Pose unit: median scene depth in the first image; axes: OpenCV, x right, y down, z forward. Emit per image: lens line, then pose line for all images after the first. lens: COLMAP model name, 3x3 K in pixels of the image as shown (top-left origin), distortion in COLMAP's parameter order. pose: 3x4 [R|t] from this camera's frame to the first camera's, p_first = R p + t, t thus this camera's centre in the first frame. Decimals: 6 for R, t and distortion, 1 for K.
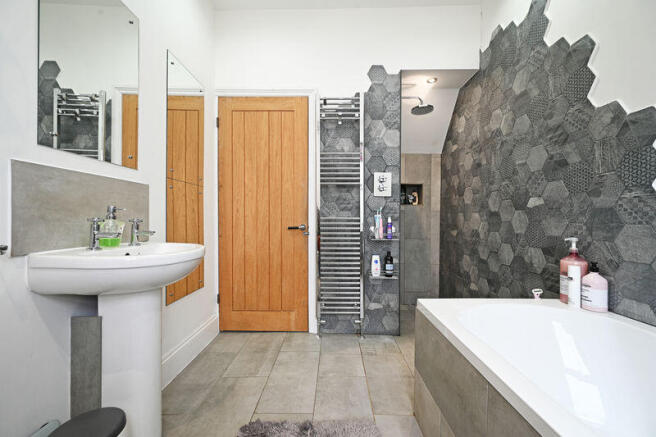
lens RADIAL K [[255.6, 0, 329.2], [0, 255.6, 218.6], [0, 0, 1]] dist [0.000436, -0.000716]
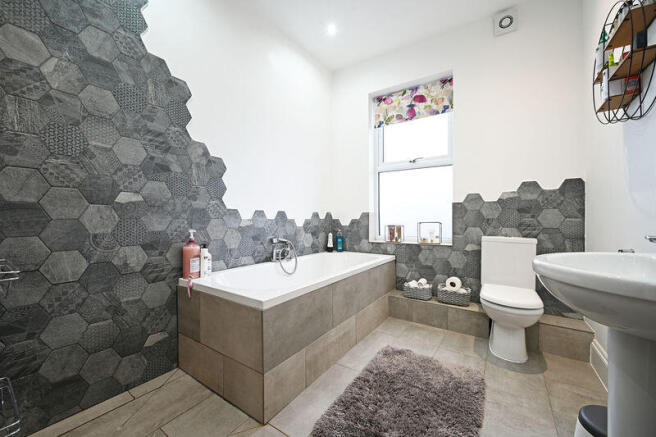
lens RADIAL K [[255.6, 0, 327.7], [0, 255.6, 218.1], [0, 0, 1]] dist [0.000436, -0.000716]
pose [[-0.827731, -0.003284, 0.561115, -0.338960], [-0.001314, 0.999991, 0.003915, 0.006473], [-0.561123, 0.002503, -0.827728, 1.450855]]
